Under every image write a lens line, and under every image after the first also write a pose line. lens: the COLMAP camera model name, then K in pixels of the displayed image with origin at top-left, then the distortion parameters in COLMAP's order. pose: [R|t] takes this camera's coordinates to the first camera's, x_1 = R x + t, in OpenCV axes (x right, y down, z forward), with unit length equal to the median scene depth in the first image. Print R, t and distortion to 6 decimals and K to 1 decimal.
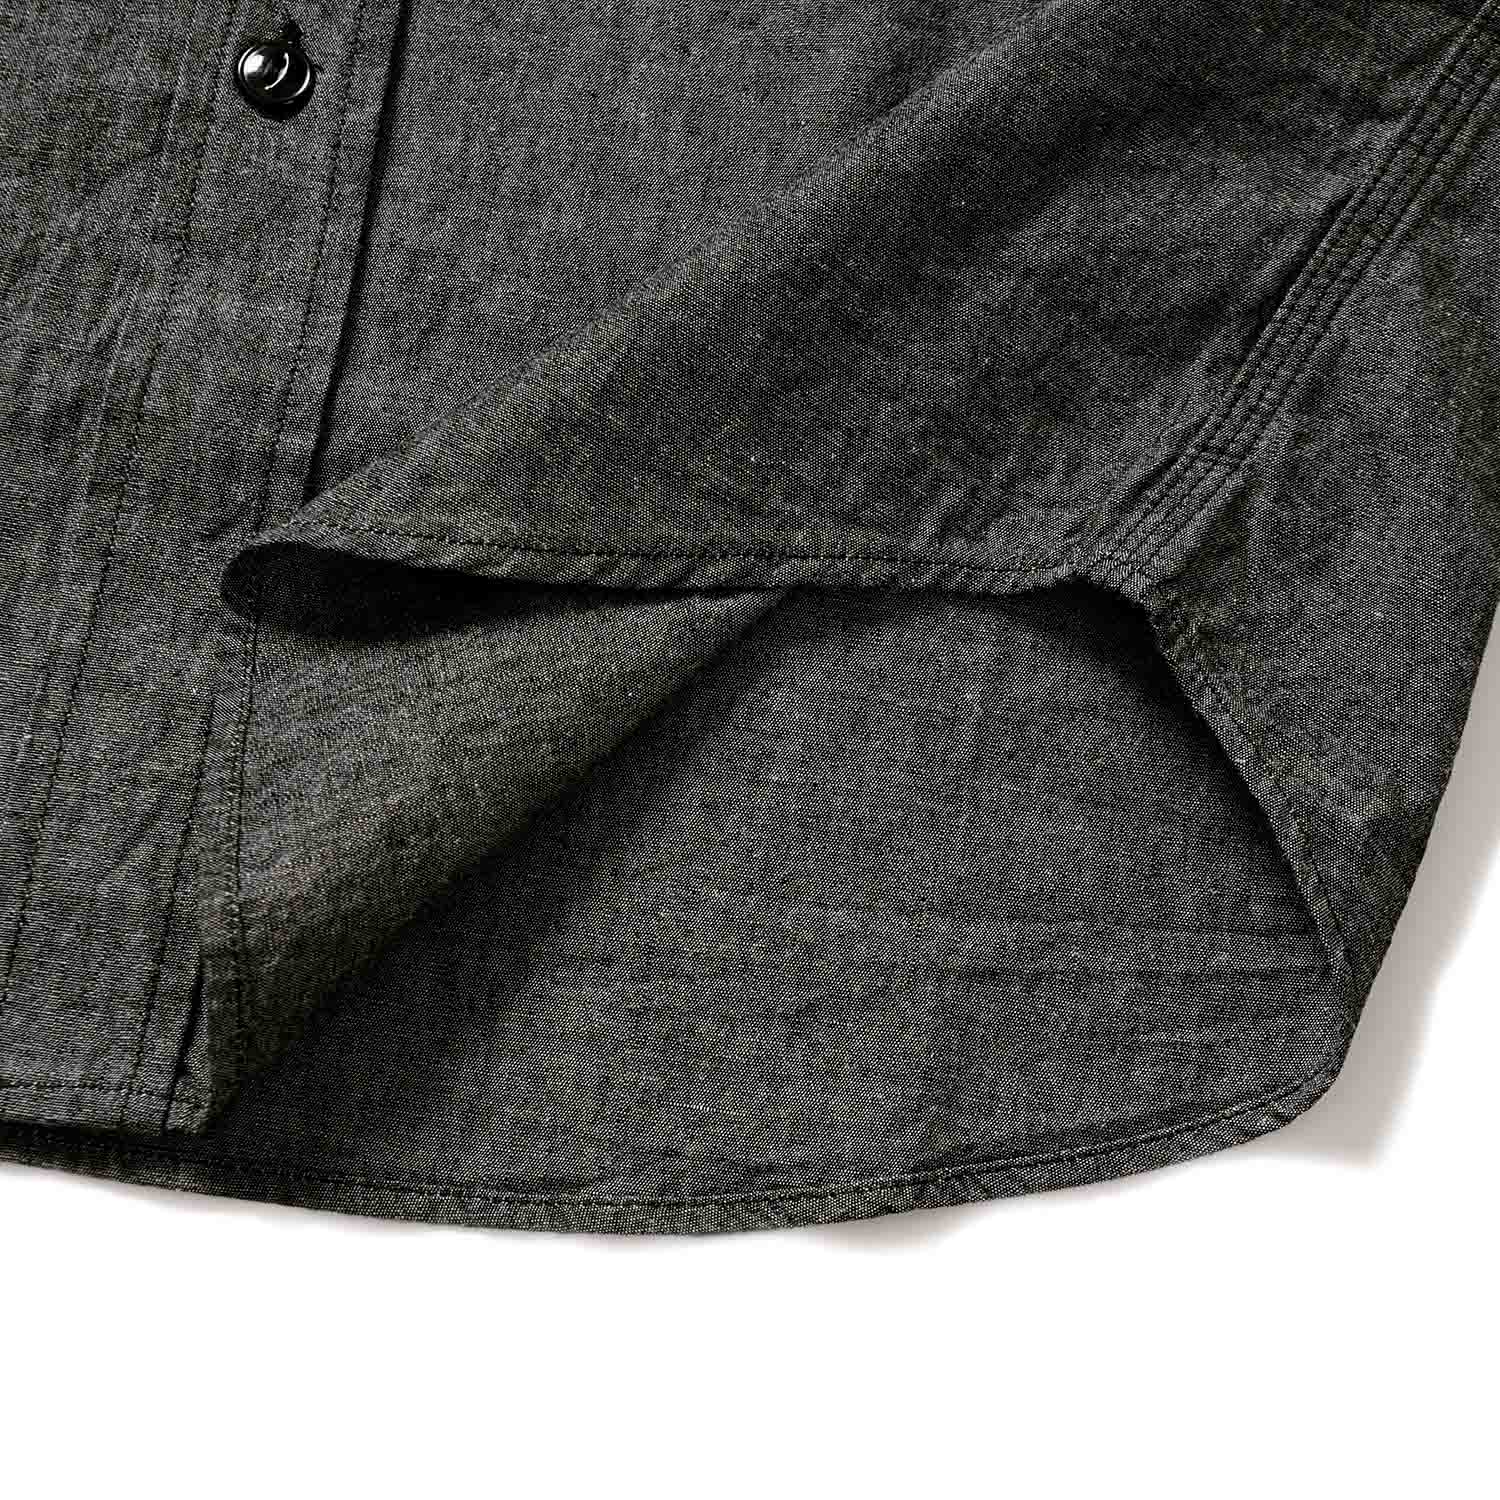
lens RADIAL K [[2529.4, 0, 749.8], [0, 2529.4, 749.9], [0, 0, 1]] dist [0.008450, 0.000000]
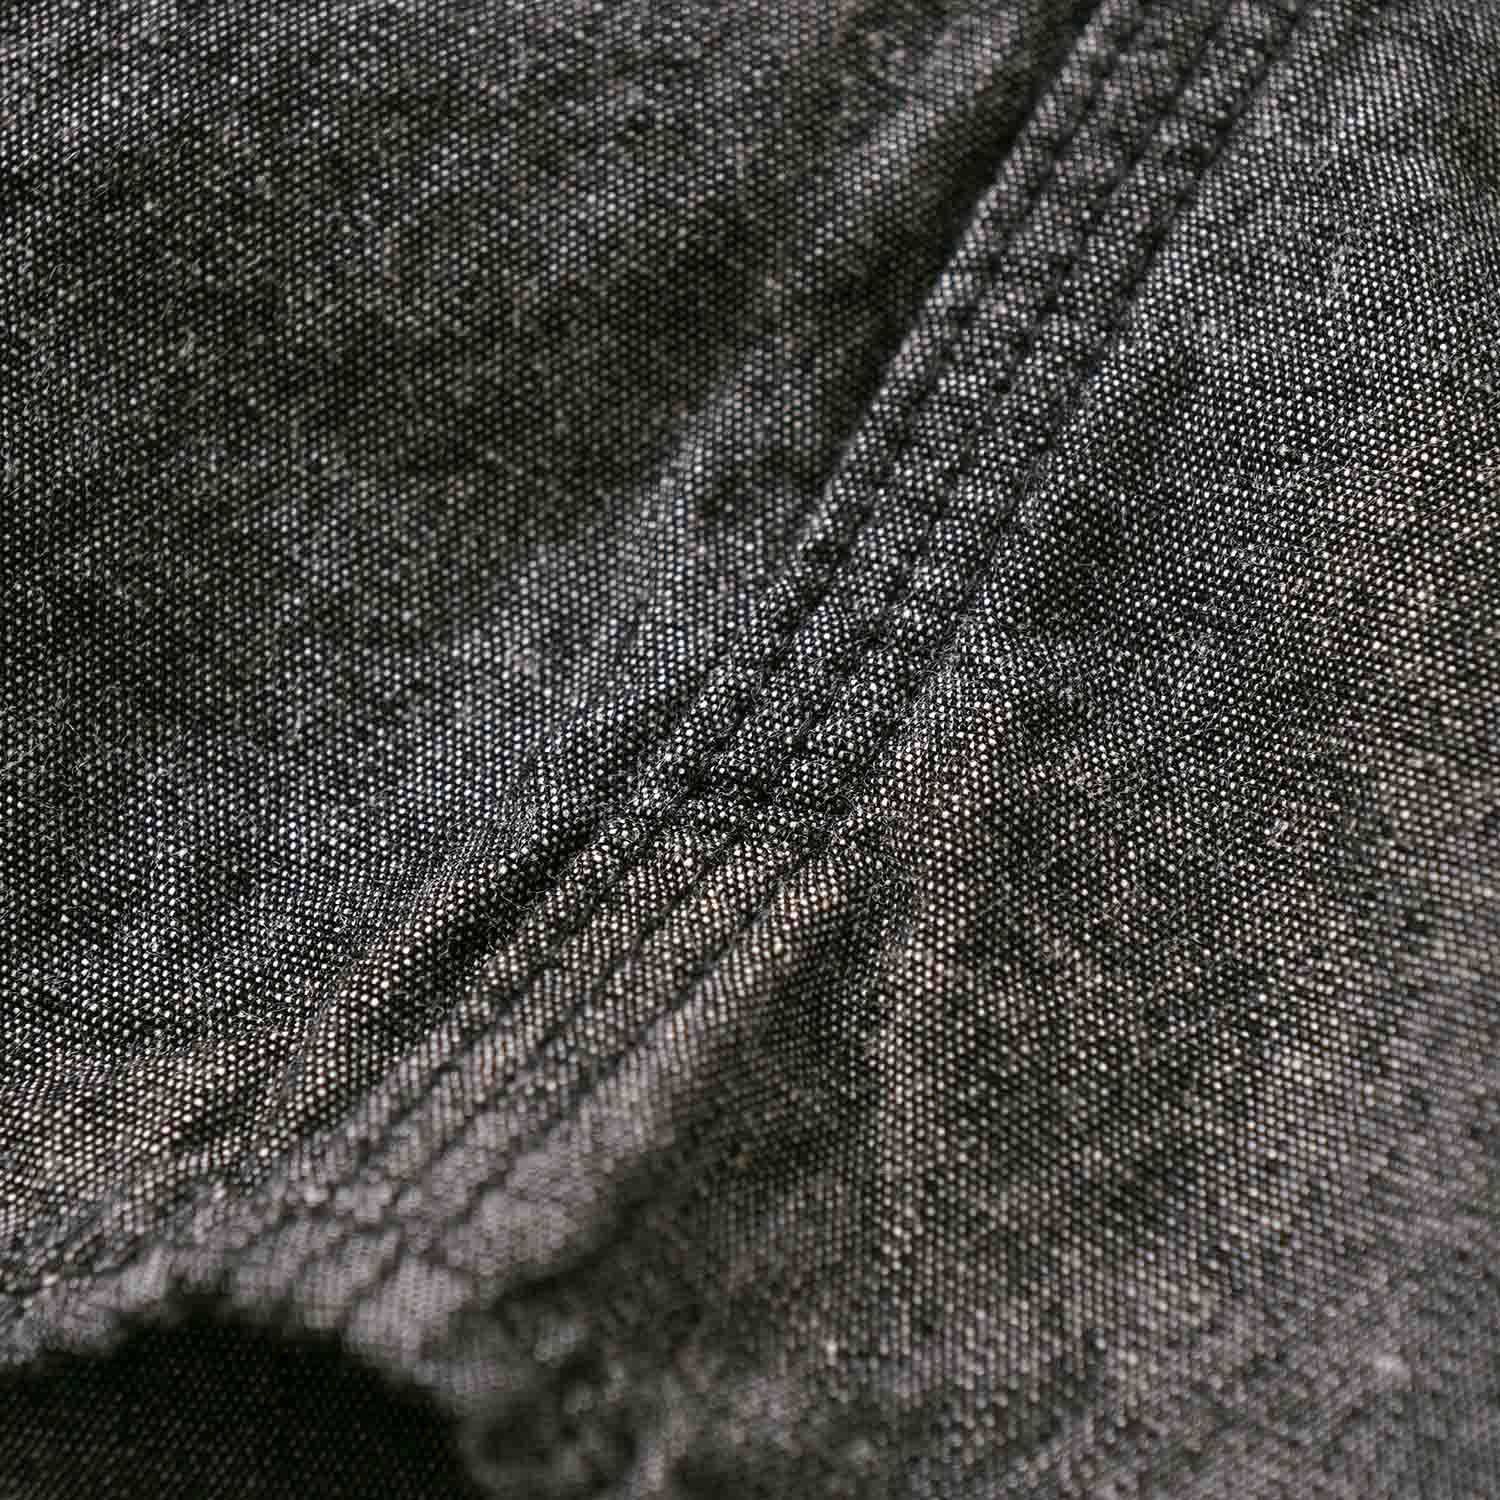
lens RADIAL K [[5247.1, 0, 750.2], [0, 5247.1, 750.0], [0, 0, 1]] dist [0.197221, 0.000000]
pose [[0.996004, -0.062477, 0.063819, 0.150489], [0.073817, 0.978121, -0.194500, -0.015139], [-0.050271, 0.198433, 0.978824, 0.460148]]
